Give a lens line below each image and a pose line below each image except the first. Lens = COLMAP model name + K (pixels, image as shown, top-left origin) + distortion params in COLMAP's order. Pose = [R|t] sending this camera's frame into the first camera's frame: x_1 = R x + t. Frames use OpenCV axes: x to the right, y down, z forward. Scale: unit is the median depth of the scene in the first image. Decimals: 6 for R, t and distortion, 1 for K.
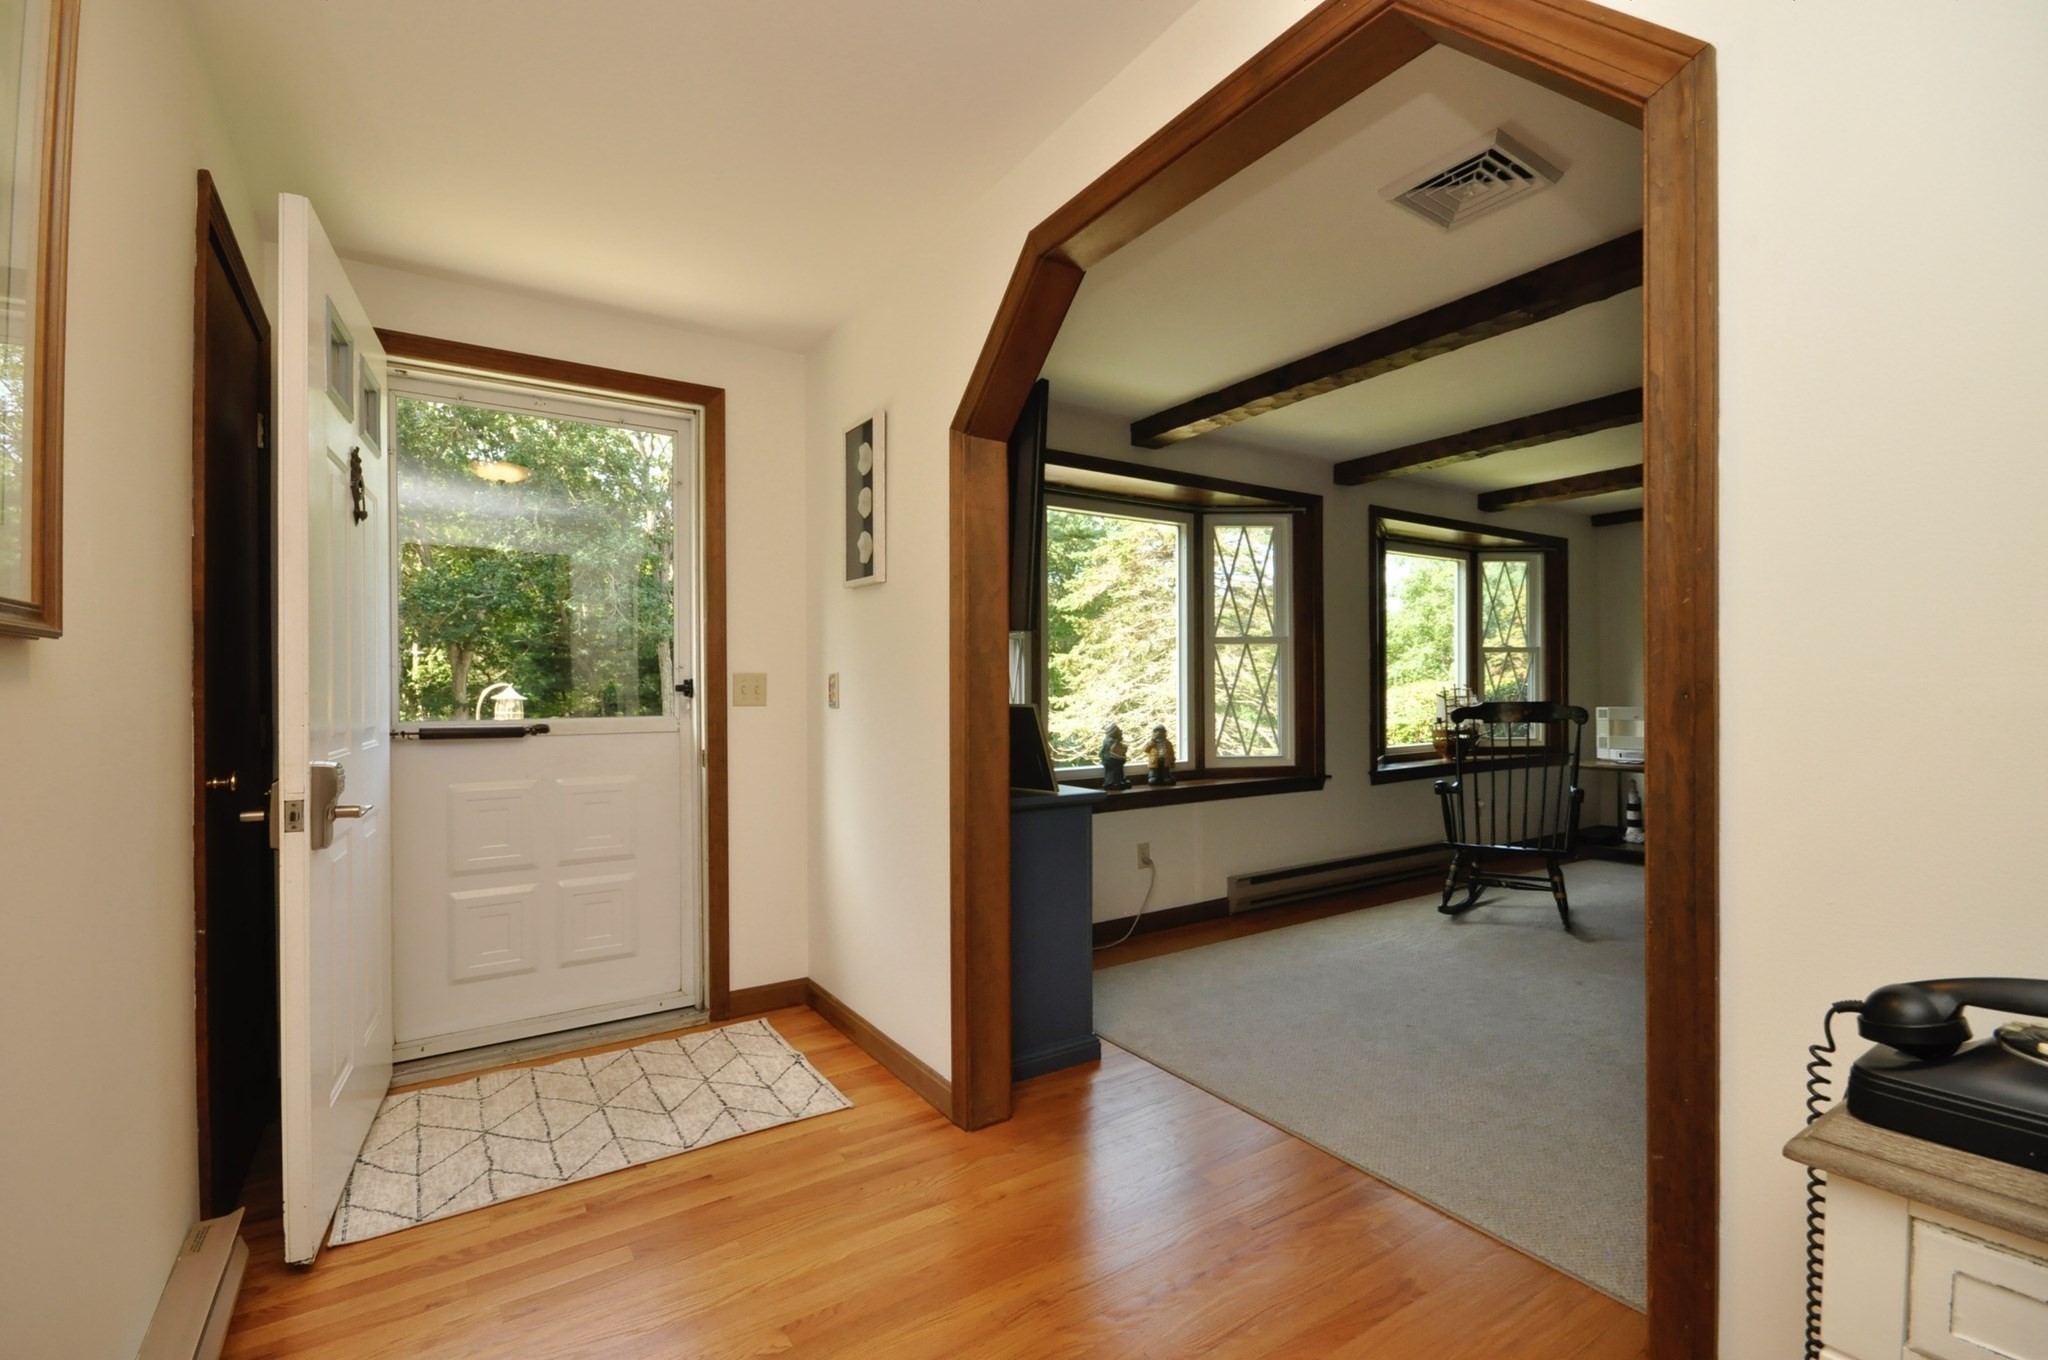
lens RADIAL K [[898.7, 0, 1019.0], [0, 898.7, 689.5], [0, 0, 1]] dist [0.008127, -0.011660]
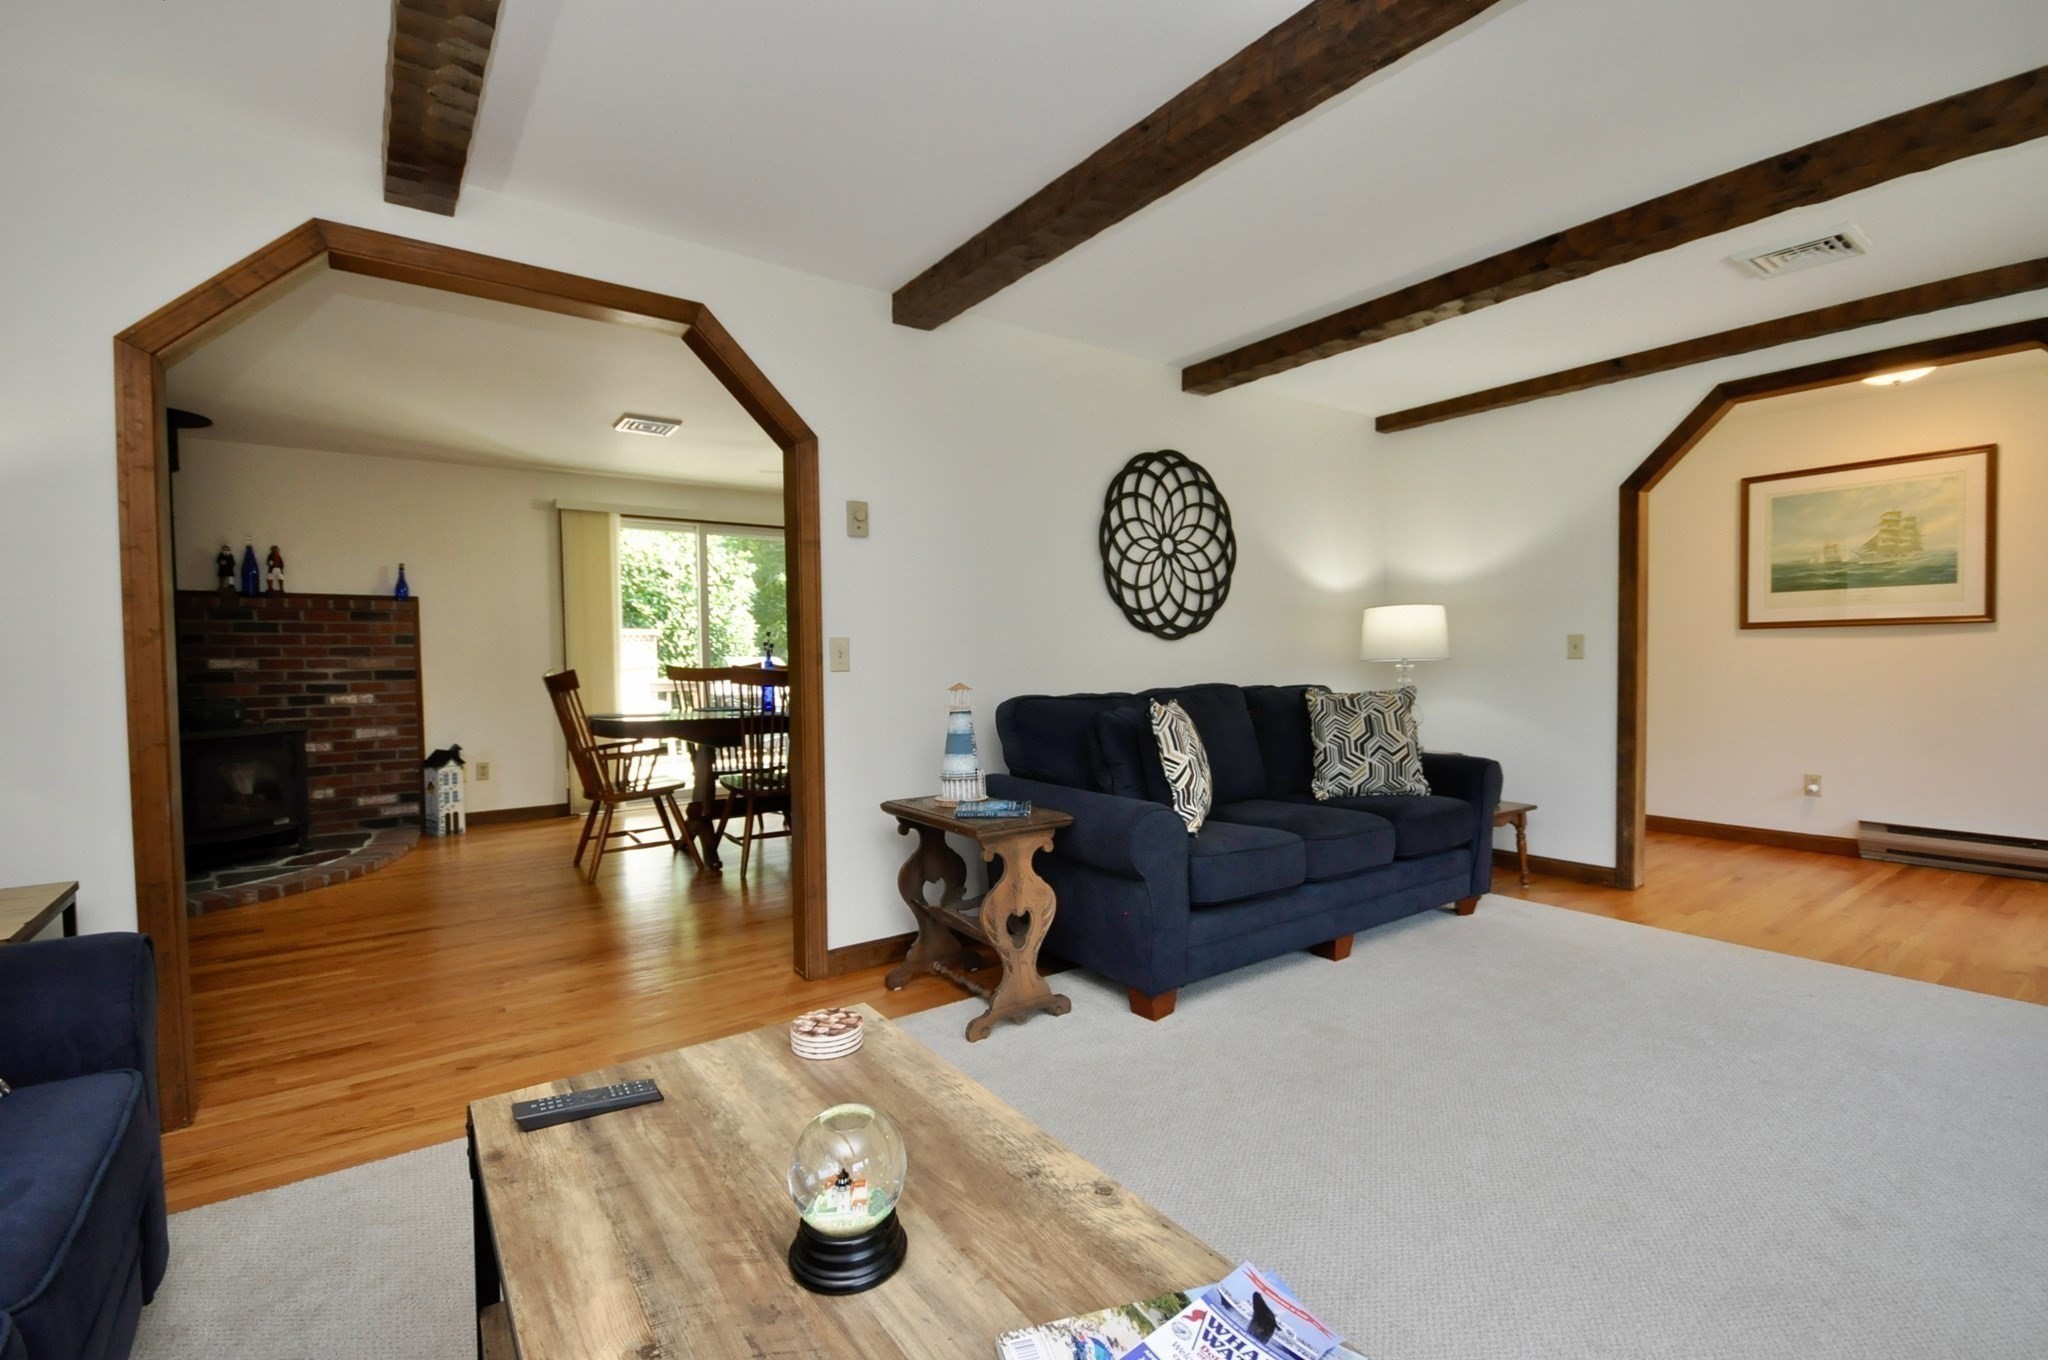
lens RADIAL K [[898.7, 0, 1019.0], [0, 898.7, 689.5], [0, 0, 1]] dist [0.008127, -0.011660]
pose [[-0.999072, 0.025064, -0.035028, 0.884680], [0.023882, 0.999145, 0.033755, 0.001991], [0.035844, 0.032887, -0.998816, 1.203502]]
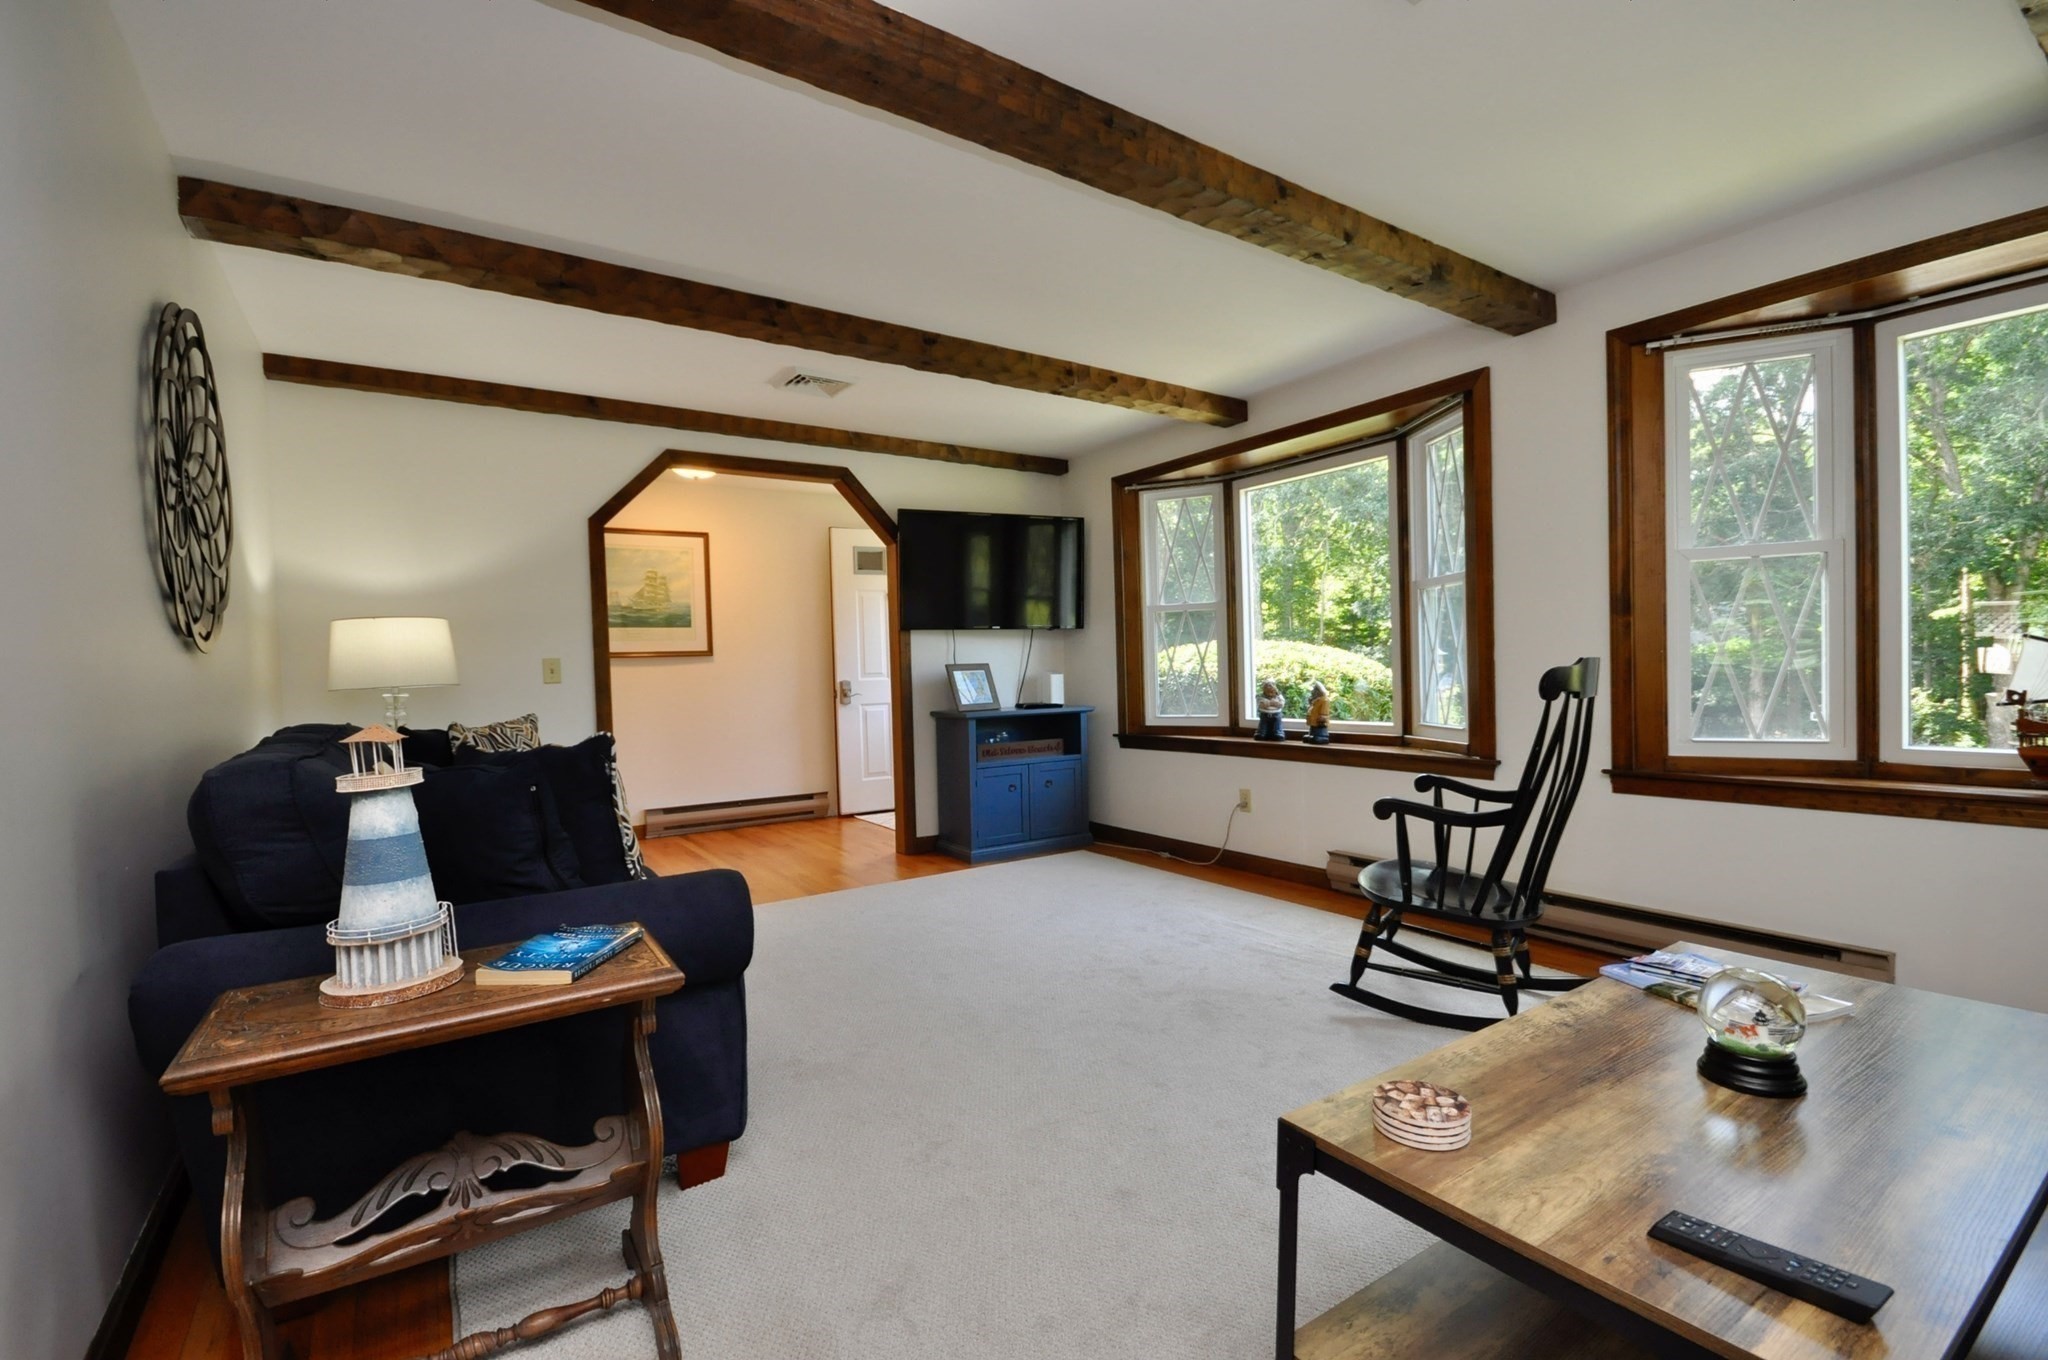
lens RADIAL K [[898.7, 0, 1019.0], [0, 898.7, 689.5], [0, 0, 1]] dist [0.008127, -0.011660]
pose [[0.004530, 0.036342, -0.999329, 1.225999], [0.028540, 0.998928, 0.036457, 0.002039], [0.999582, -0.028686, 0.003488, 0.727306]]
